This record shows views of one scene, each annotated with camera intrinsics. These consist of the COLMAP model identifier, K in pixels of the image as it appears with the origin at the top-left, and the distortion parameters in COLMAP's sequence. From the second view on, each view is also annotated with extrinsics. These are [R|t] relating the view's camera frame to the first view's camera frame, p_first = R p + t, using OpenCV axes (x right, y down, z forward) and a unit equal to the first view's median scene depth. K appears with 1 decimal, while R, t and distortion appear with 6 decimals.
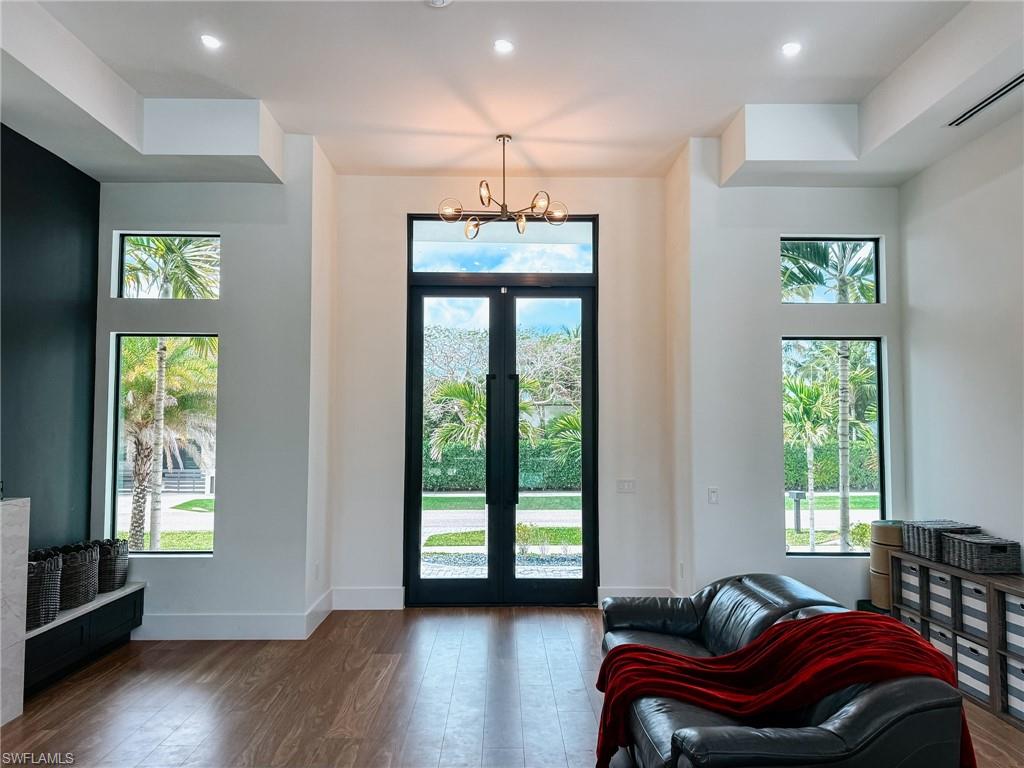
lens RADIAL K [[728.1, 0, 512.0], [0, 728.1, 384.0], [0, 0, 1]] dist [0.009835, -0.005213]
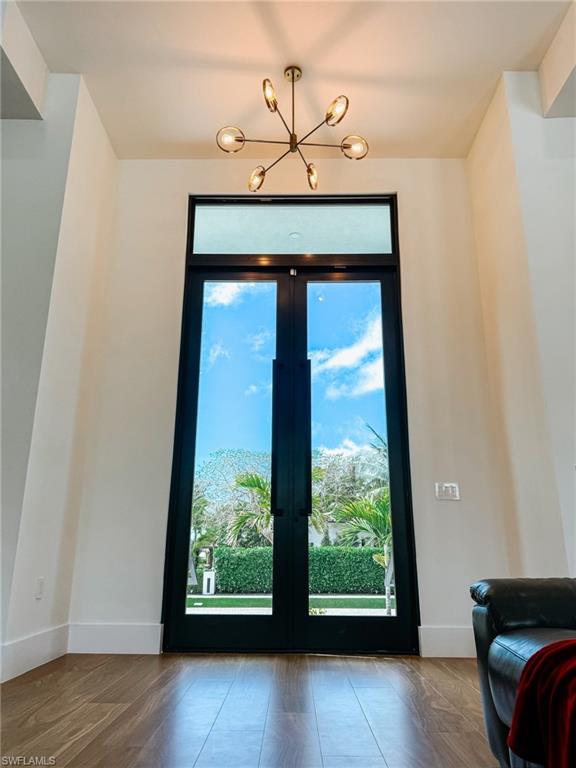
lens RADIAL K [[562.9, 0, 288.0], [0, 562.9, 384.0], [0, 0, 1]] dist [-0.006316, -0.007631]
pose [[0.999735, -0.004141, -0.022633, -0.002890], [-0.001191, 0.973036, -0.230651, 0.166142], [0.022978, 0.230617, 0.972773, 0.366689]]
